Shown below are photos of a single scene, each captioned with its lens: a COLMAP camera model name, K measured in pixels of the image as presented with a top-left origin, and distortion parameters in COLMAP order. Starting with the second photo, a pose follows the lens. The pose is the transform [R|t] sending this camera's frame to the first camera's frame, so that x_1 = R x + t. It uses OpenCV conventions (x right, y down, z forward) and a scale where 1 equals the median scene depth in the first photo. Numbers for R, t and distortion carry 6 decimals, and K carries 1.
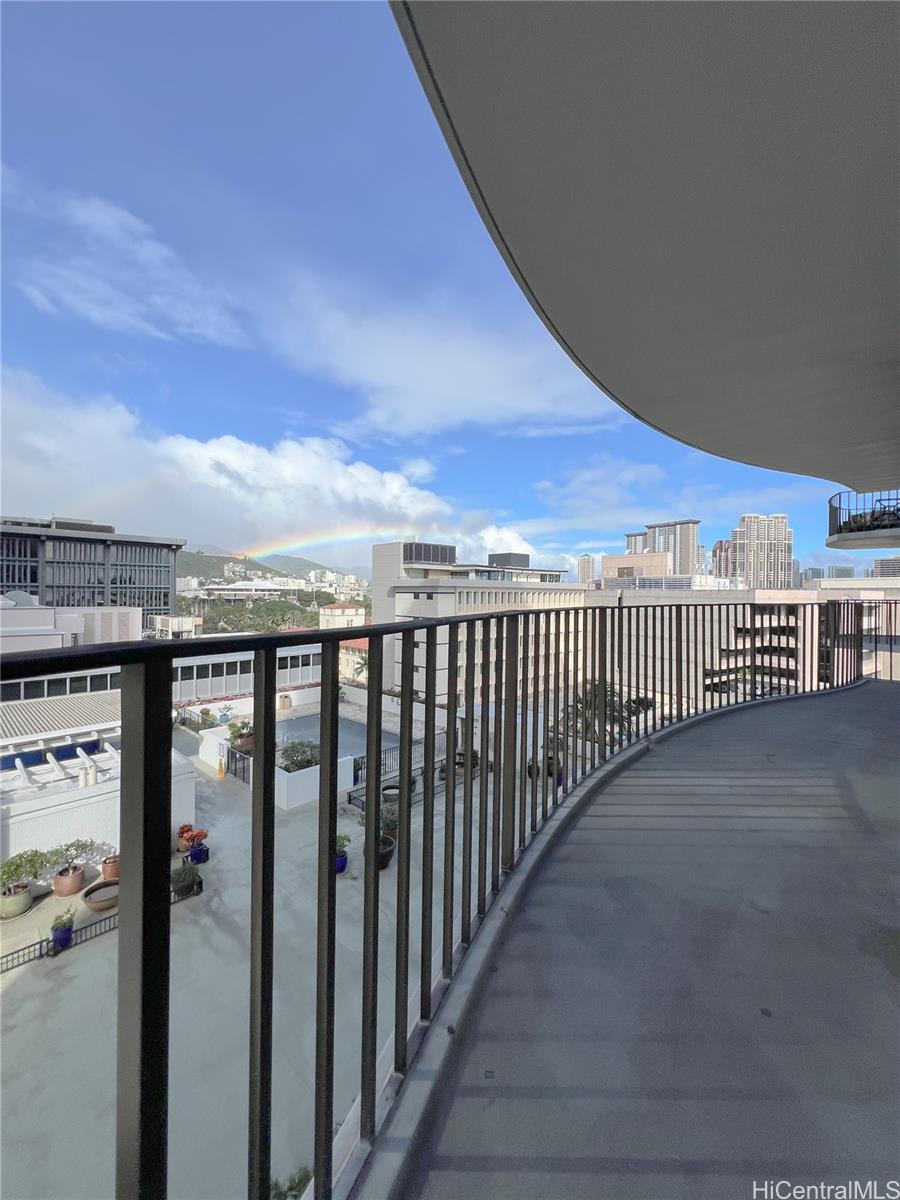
lens RADIAL K [[483.3, 0, 450.1], [0, 483.3, 592.8], [0, 0, 1]] dist [-0.002146, 0.000310]
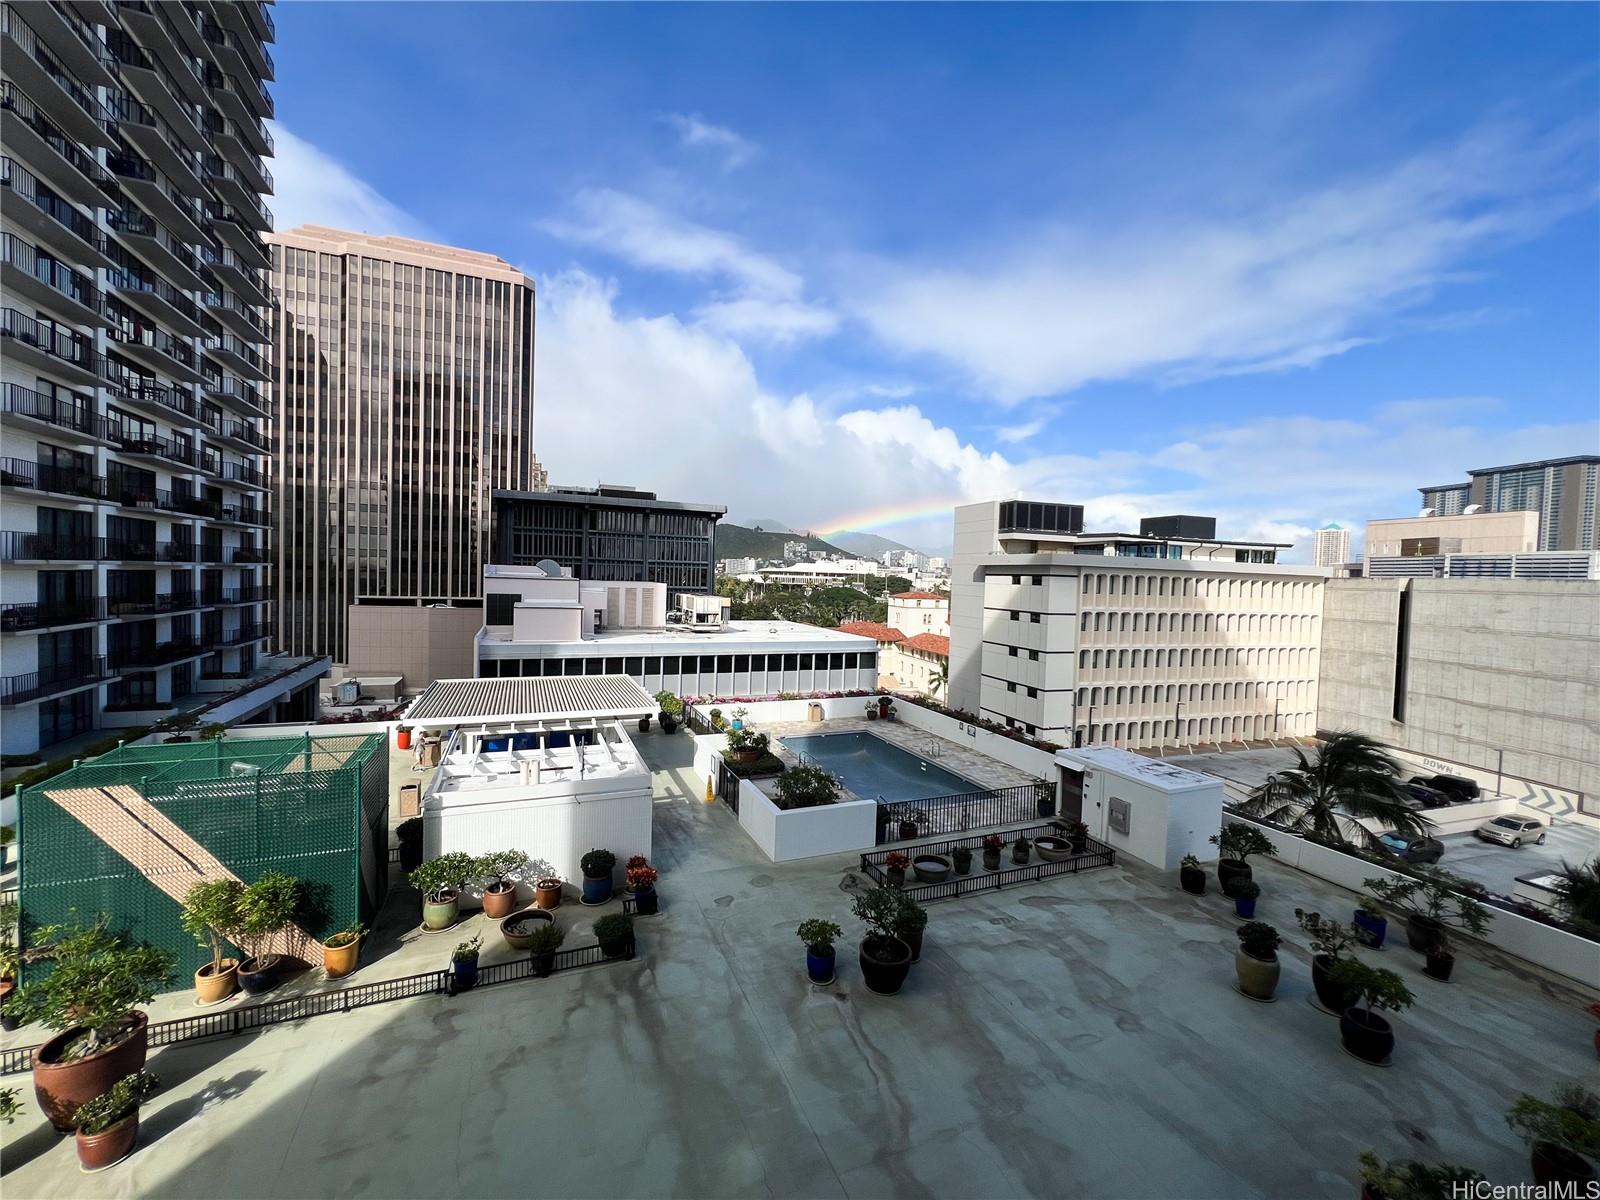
lens RADIAL K [[644.3, 0, 797.6], [0, 644.3, 595.0], [0, 0, 1]] dist [-0.002146, 0.000310]
pose [[0.913984, 0.032616, -0.404436, 0.045855], [-0.024061, 0.999367, 0.026219, 0.034435], [0.405035, -0.014233, 0.914190, 0.145991]]
